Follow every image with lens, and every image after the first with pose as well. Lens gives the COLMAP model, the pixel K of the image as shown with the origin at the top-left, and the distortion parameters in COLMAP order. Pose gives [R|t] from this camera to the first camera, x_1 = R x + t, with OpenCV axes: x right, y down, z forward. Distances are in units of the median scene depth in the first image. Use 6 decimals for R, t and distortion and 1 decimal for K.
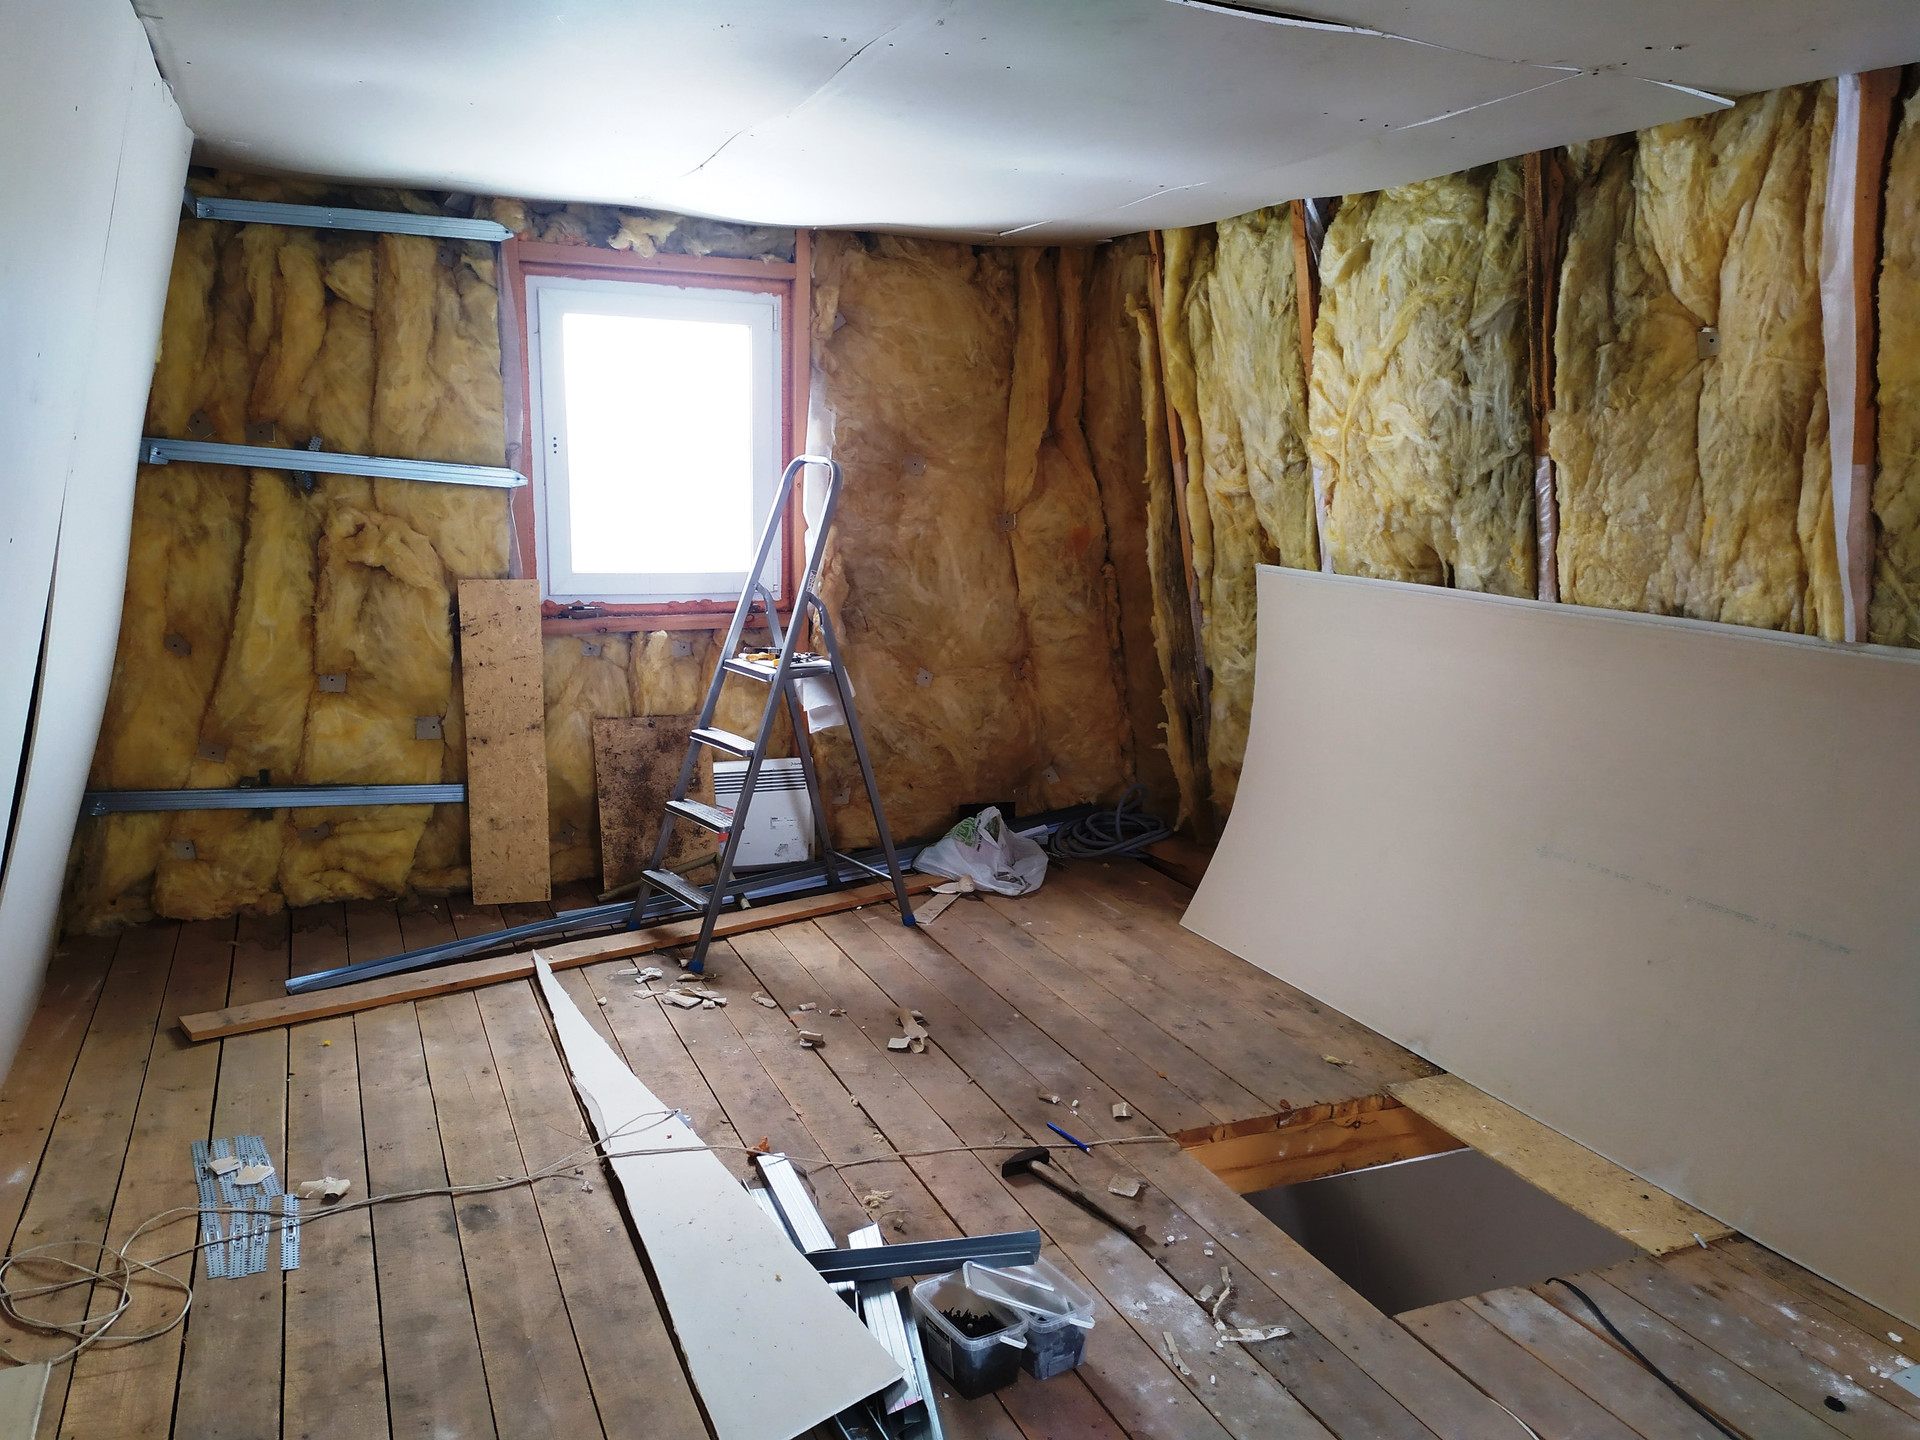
lens RADIAL K [[1453.4, 0, 952.8], [0, 1453.4, 710.4], [0, 0, 1]] dist [0.051494, -0.074838]
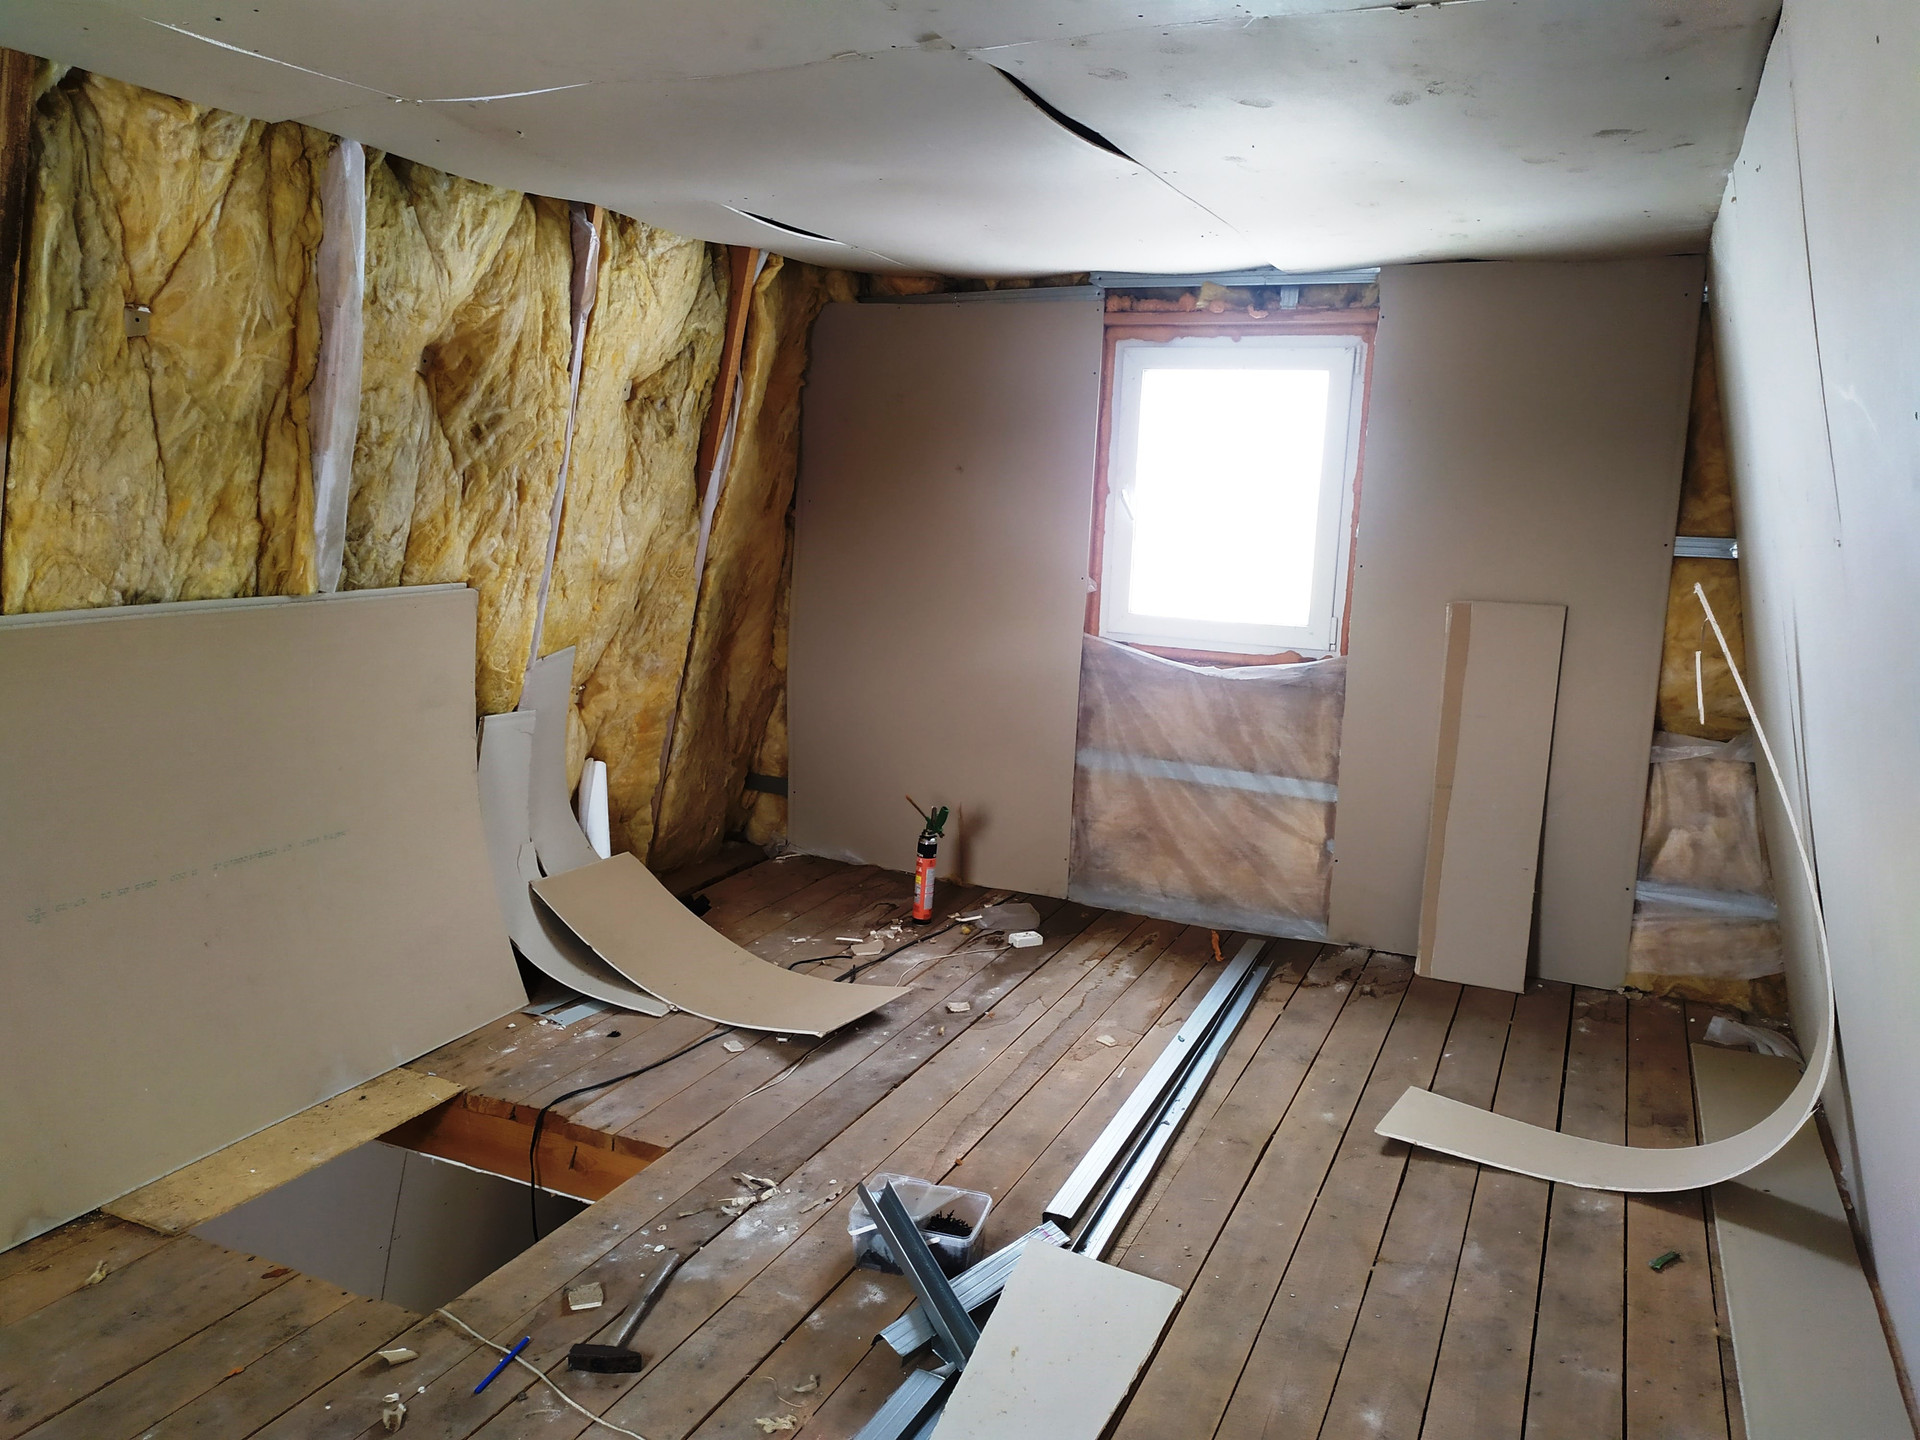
lens RADIAL K [[1453.4, 0, 952.8], [0, 1453.4, 710.4], [0, 0, 1]] dist [0.051494, -0.074838]
pose [[-0.668846, -0.172608, 0.723084, -0.602002], [0.069375, 0.953934, 0.291886, -0.253202], [-0.740156, 0.245391, -0.626061, 1.282727]]
